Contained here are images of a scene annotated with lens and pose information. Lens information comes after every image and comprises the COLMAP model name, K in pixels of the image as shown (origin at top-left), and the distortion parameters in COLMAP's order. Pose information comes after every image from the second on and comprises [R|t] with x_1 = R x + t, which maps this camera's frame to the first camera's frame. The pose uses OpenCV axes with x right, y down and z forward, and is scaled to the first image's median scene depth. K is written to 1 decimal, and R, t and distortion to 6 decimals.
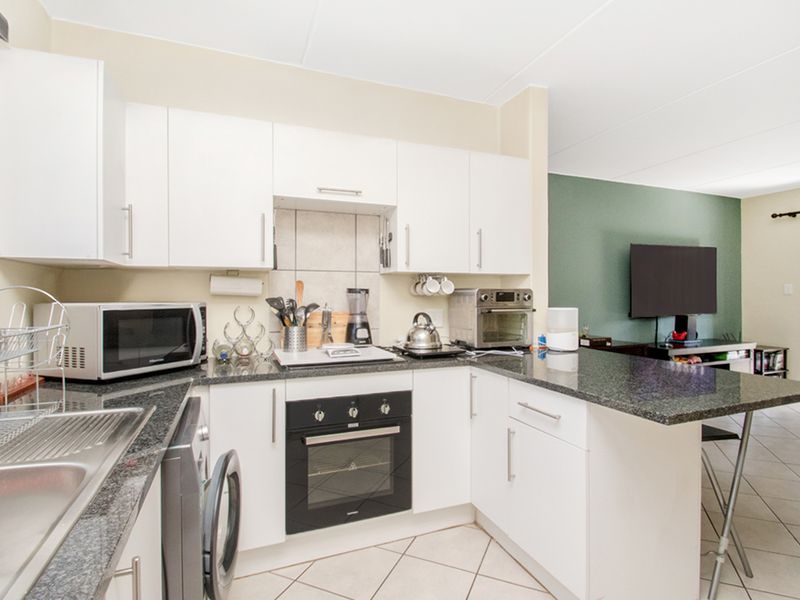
lens RADIAL K [[417.9, 0, 400.0], [0, 417.9, 300.0], [0, 0, 1]] dist [0.024152, -0.000143]
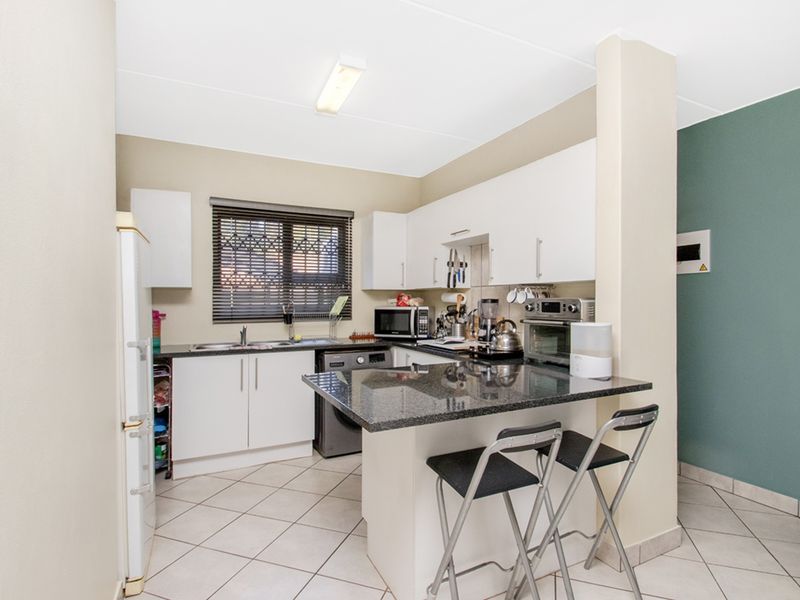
lens RADIAL K [[417.9, 0, 400.0], [0, 417.9, 300.0], [0, 0, 1]] dist [0.024152, -0.000143]
pose [[0.086716, 0.002694, -0.996229, 0.806886], [0.001098, 0.999995, 0.002800, -0.018656], [0.996232, -0.001337, 0.086713, 0.421214]]
